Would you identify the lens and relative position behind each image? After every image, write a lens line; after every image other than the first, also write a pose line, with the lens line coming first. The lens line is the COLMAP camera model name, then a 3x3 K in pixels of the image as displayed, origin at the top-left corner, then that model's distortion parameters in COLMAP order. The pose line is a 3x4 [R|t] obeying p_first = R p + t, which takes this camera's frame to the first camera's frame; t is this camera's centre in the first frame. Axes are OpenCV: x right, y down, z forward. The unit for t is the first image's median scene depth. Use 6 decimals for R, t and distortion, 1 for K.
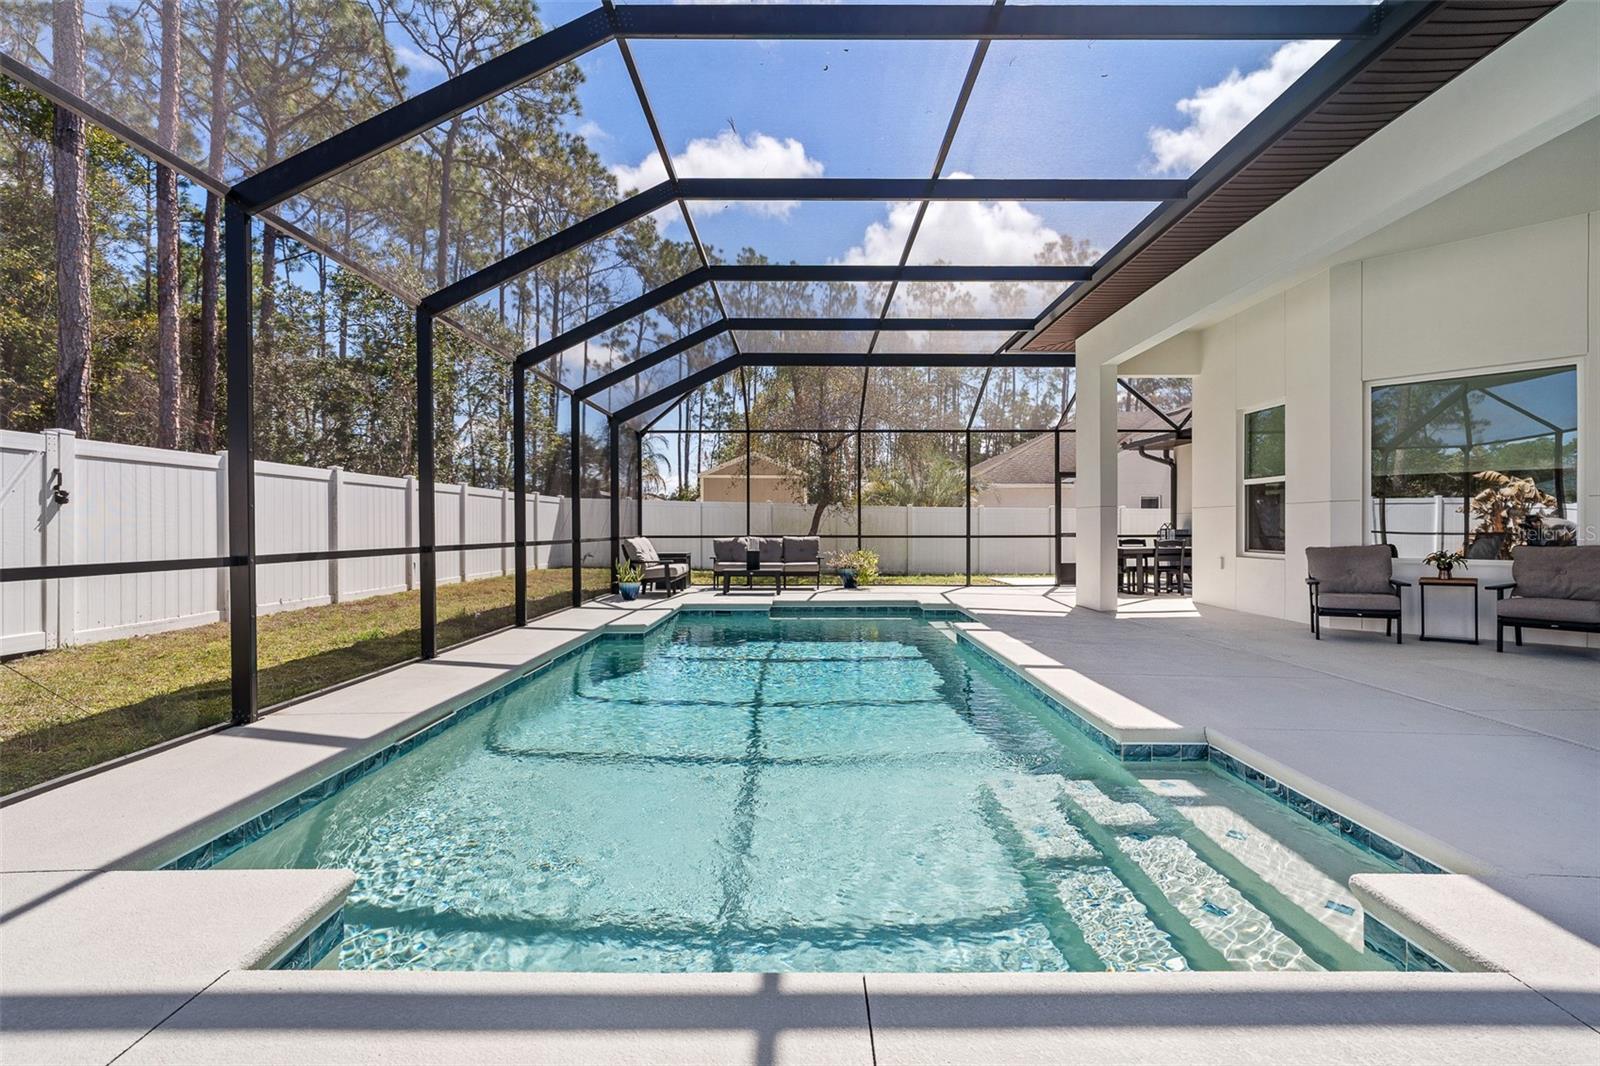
lens RADIAL K [[723.8, 0, 804.7], [0, 723.8, 527.3], [0, 0, 1]] dist [-0.001922, -0.000318]
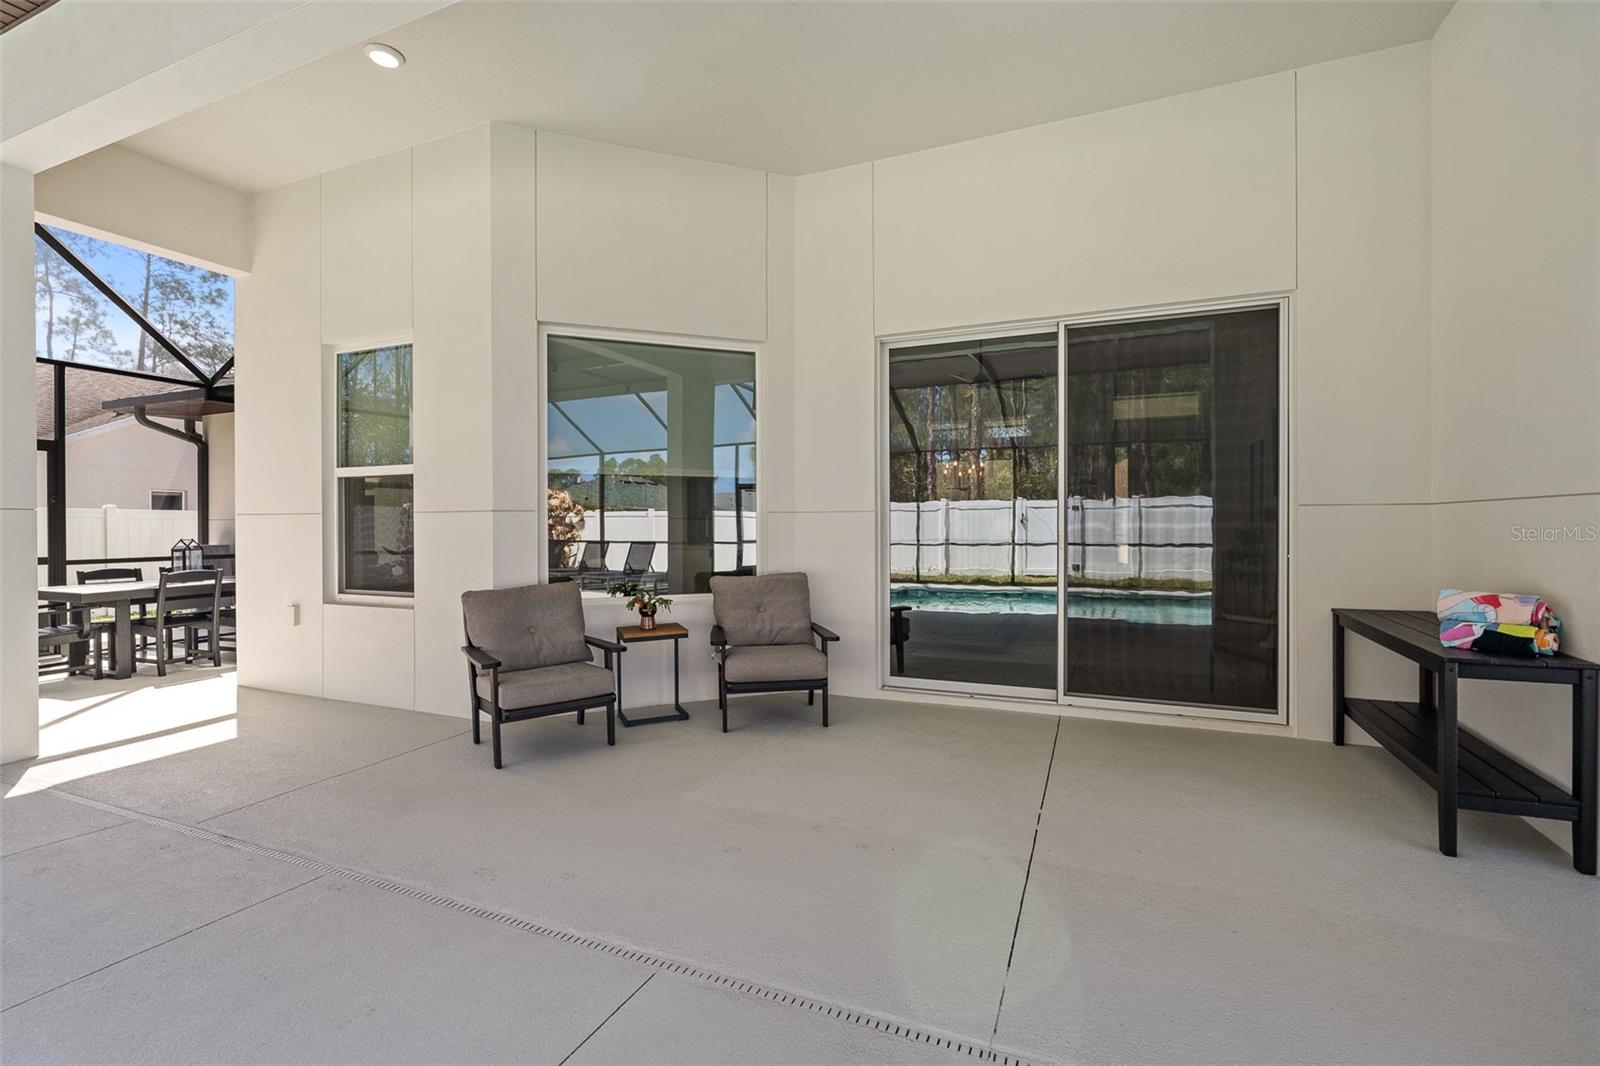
lens RADIAL K [[717.9, 0, 801.1], [0, 717.9, 530.1], [0, 0, 1]] dist [-0.002603, 0.000821]
pose [[0.399924, -0.005030, 0.916534, 0.233010], [0.003896, 0.999985, 0.003788, -0.017690], [-0.916540, 0.002056, 0.399938, 0.434406]]
